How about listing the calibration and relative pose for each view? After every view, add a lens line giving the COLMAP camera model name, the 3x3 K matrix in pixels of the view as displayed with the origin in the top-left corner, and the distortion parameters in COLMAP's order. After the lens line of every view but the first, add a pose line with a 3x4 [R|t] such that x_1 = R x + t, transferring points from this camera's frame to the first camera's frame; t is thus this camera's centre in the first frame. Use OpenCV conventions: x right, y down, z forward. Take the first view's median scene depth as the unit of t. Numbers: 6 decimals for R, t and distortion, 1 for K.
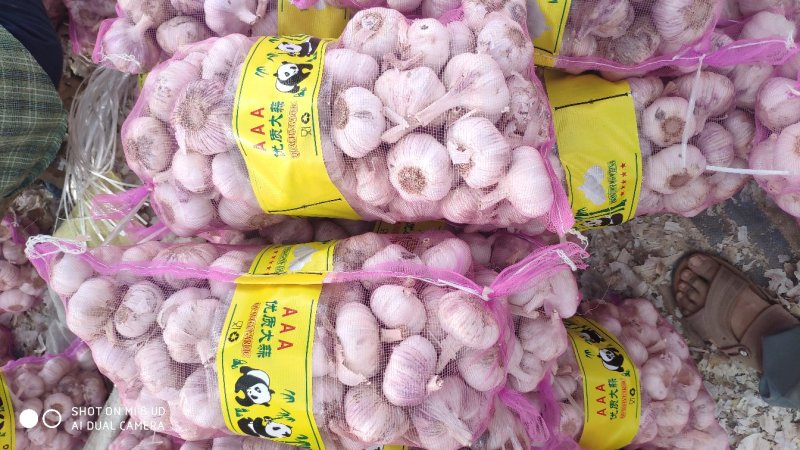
lens RADIAL K [[614.0, 0, 398.8], [0, 614.0, 230.8], [0, 0, 1]] dist [-0.001653, -0.005370]
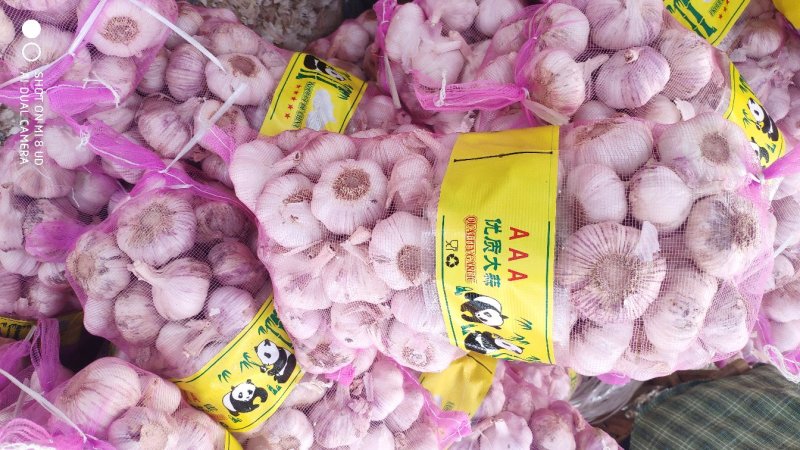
lens RADIAL K [[614.0, 0, 398.8], [0, 614.0, 230.8], [0, 0, 1]] dist [-0.001653, -0.005370]
pose [[-0.813650, -0.541047, -0.212702, 0.333784], [0.572185, -0.810020, -0.128342, -0.032618], [-0.102854, -0.226130, 0.968652, 0.045262]]
